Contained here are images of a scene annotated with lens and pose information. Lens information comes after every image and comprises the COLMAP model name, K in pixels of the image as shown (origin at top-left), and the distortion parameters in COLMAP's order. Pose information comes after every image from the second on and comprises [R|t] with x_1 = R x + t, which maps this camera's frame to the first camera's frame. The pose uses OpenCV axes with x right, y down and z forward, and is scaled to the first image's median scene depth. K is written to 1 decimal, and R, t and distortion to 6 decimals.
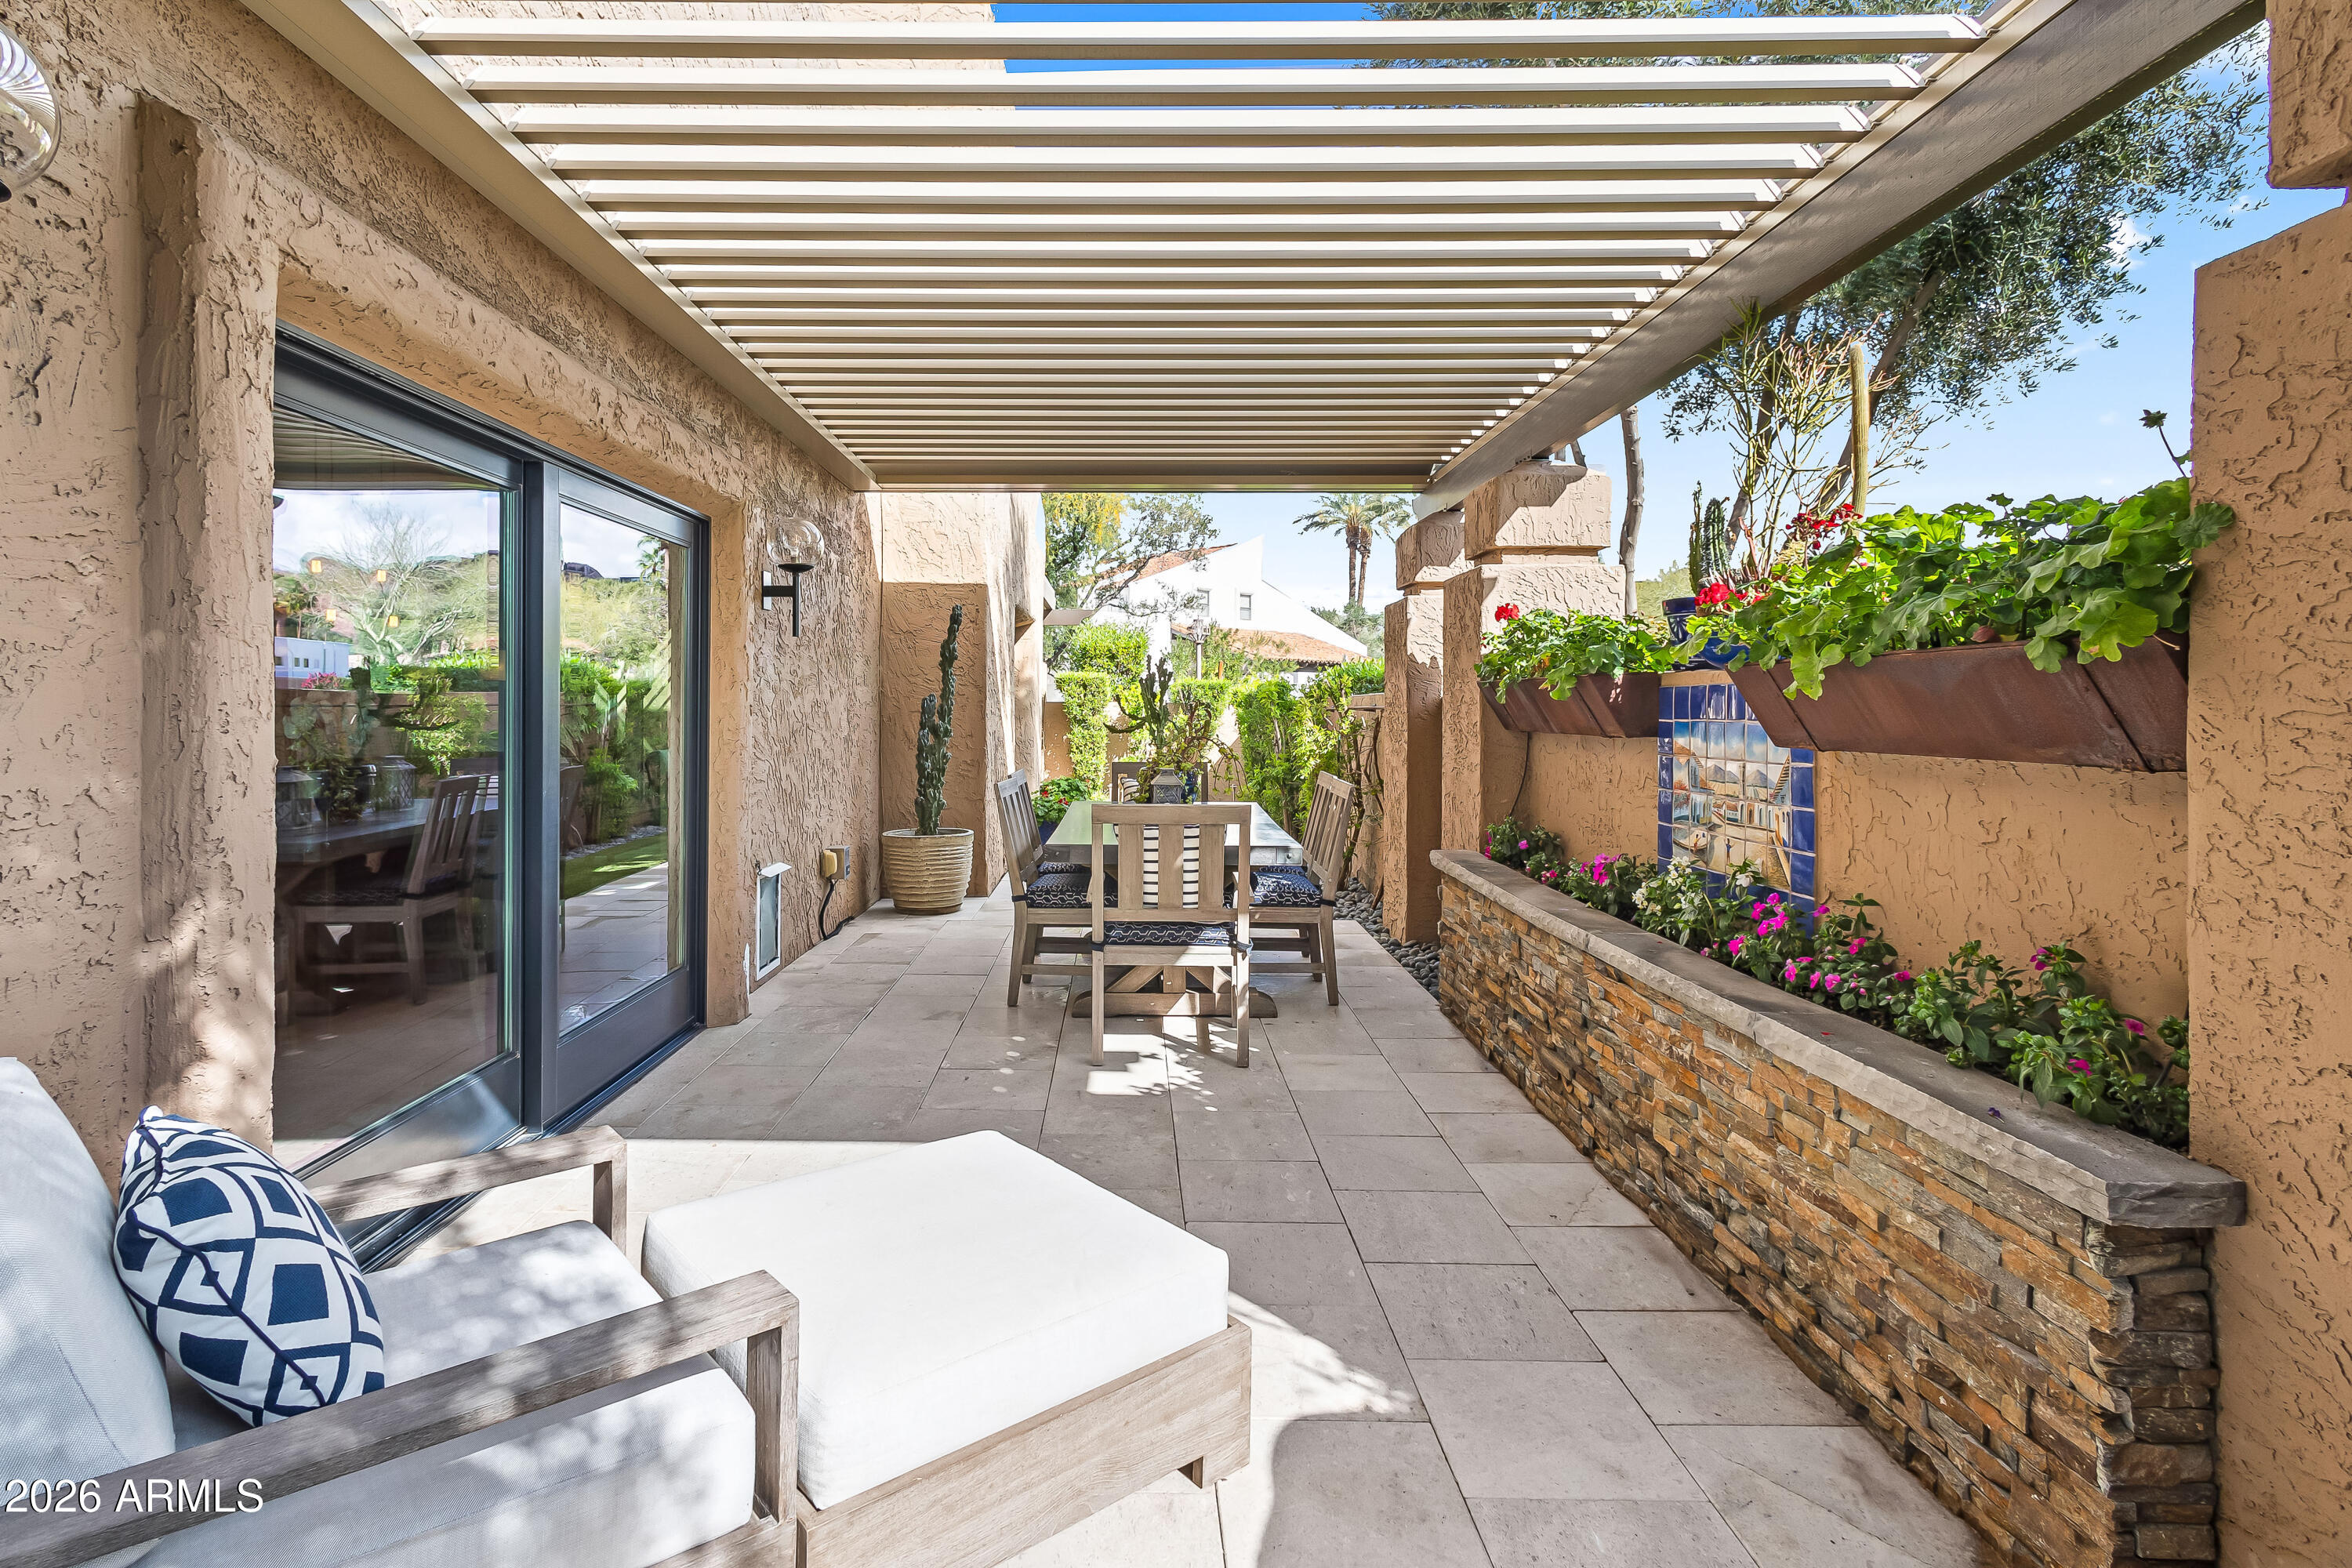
lens RADIAL K [[1074.5, 0, 1176.0], [0, 1074.5, 784.0], [0, 0, 1]] dist [0.000908, 0.000171]
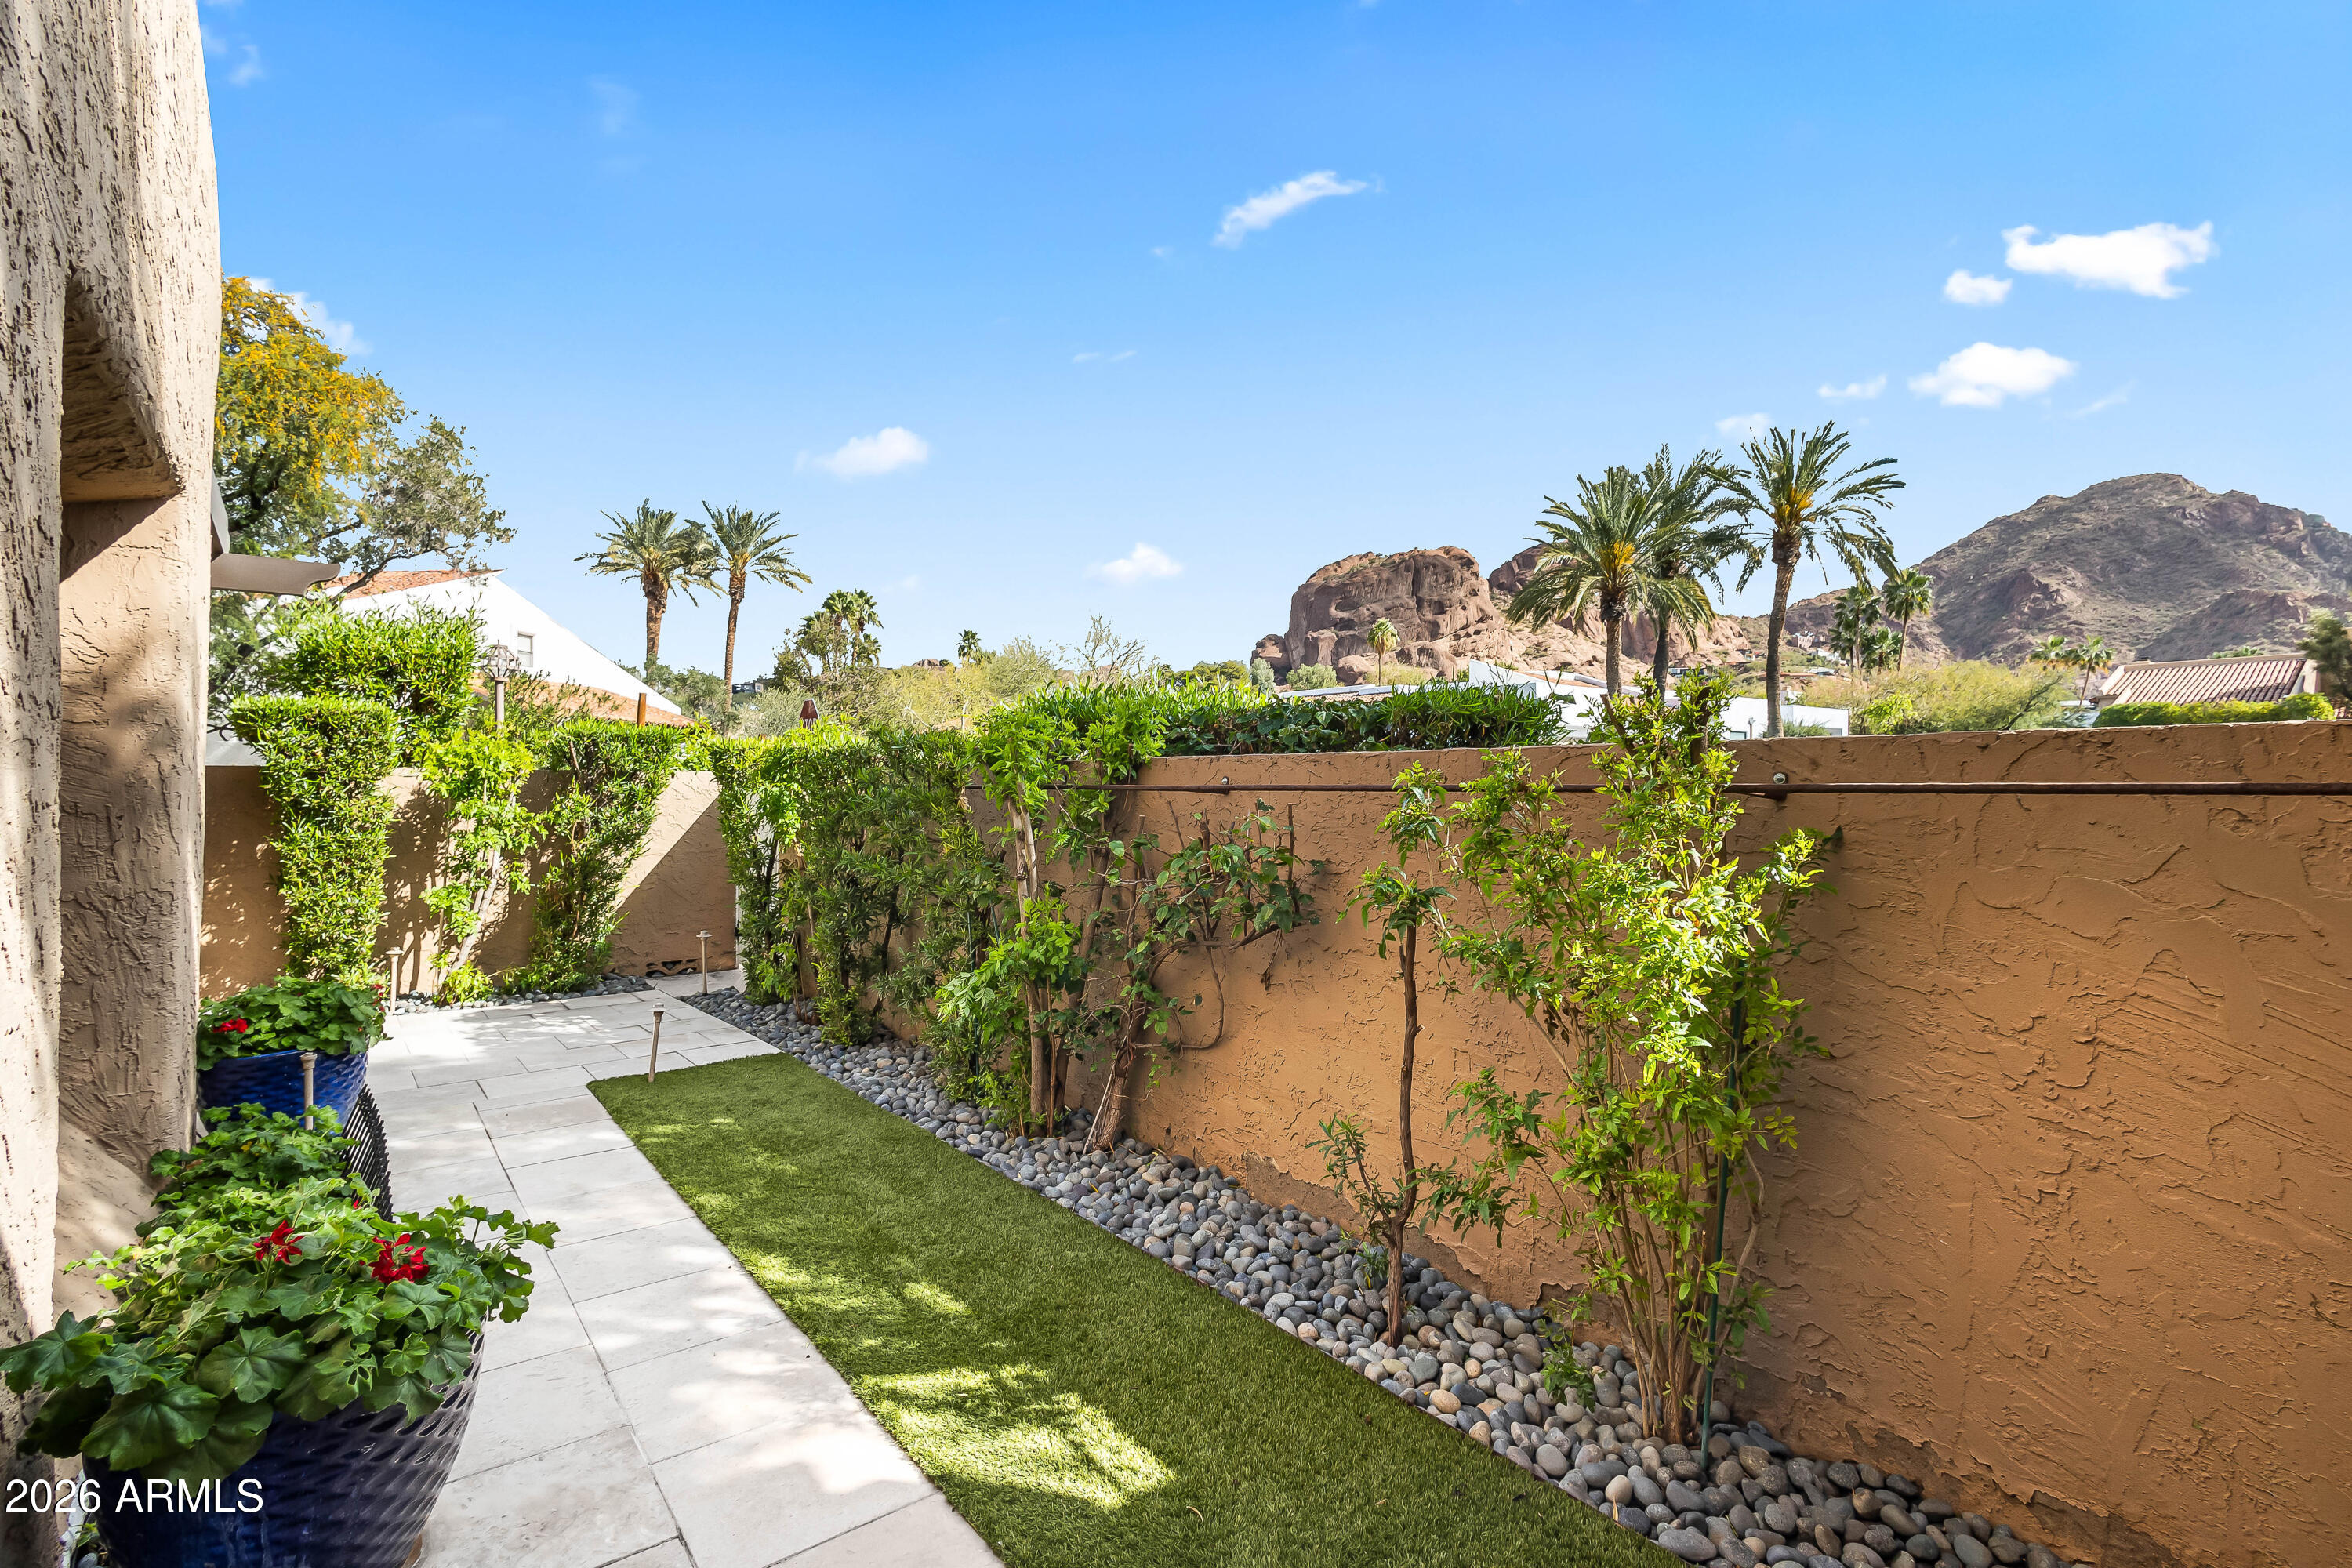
lens RADIAL K [[1074.5, 0, 1176.0], [0, 1074.5, 784.0], [0, 0, 1]] dist [0.000908, 0.000171]
pose [[0.807644, 0.000034, 0.589671, -0.076694], [0.039490, 0.997752, -0.054144, -0.038871], [-0.588347, 0.067015, 0.805827, 0.544393]]
